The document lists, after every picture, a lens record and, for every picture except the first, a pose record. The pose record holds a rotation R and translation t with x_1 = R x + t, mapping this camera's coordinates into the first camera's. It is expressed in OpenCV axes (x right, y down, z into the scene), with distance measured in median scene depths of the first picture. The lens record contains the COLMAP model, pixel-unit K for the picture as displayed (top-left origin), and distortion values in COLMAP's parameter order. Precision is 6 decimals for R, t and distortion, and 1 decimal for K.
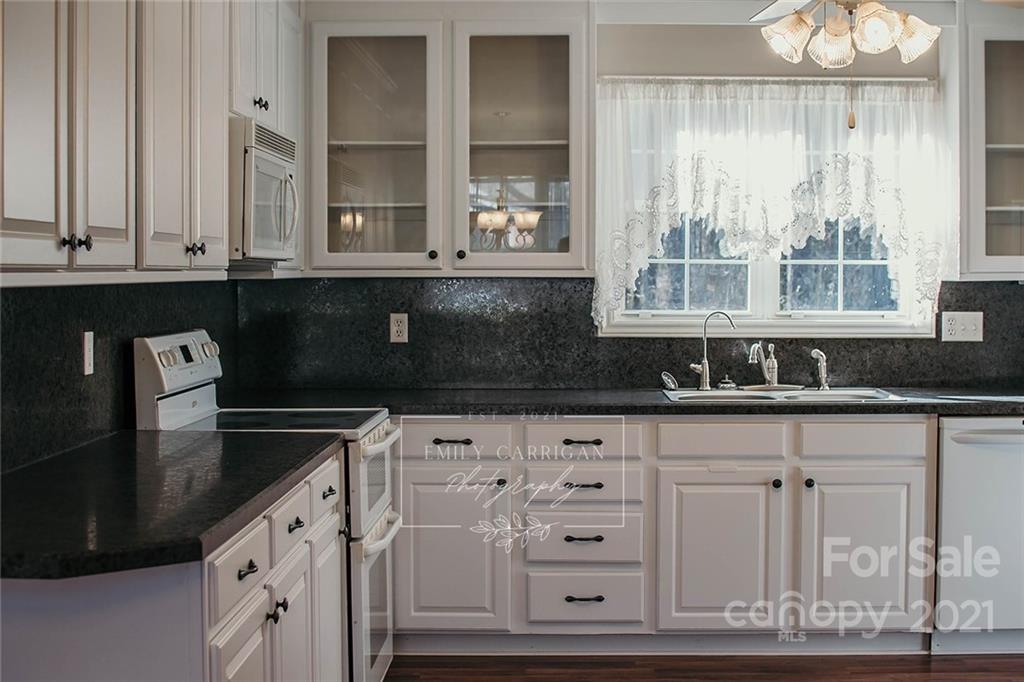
lens RADIAL K [[1615.1, 0, 511.6], [0, 1615.1, 341.5], [0, 0, 1]] dist [-0.155821, 0.000000]
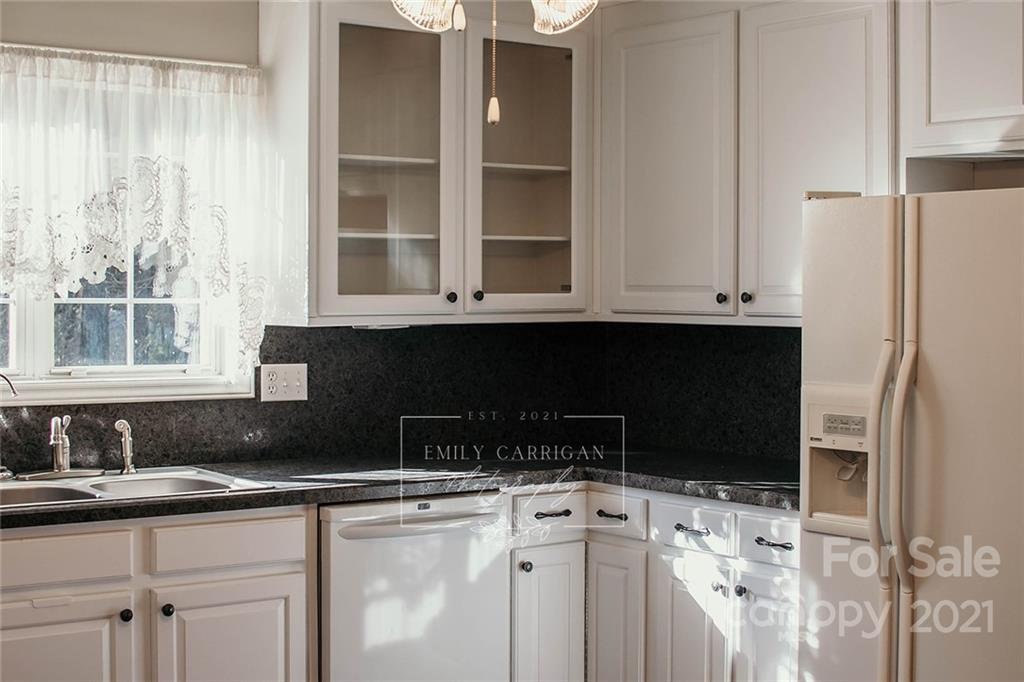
lens RADIAL K [[1615.1, 0, 512.0], [0, 1615.1, 339.0], [0, 0, 1]] dist [-0.155821, 0.000000]
pose [[0.777237, -0.012214, 0.629089, -0.133615], [0.017822, 0.999838, -0.002607, -0.027168], [-0.628955, 0.013238, 0.777329, 0.311373]]
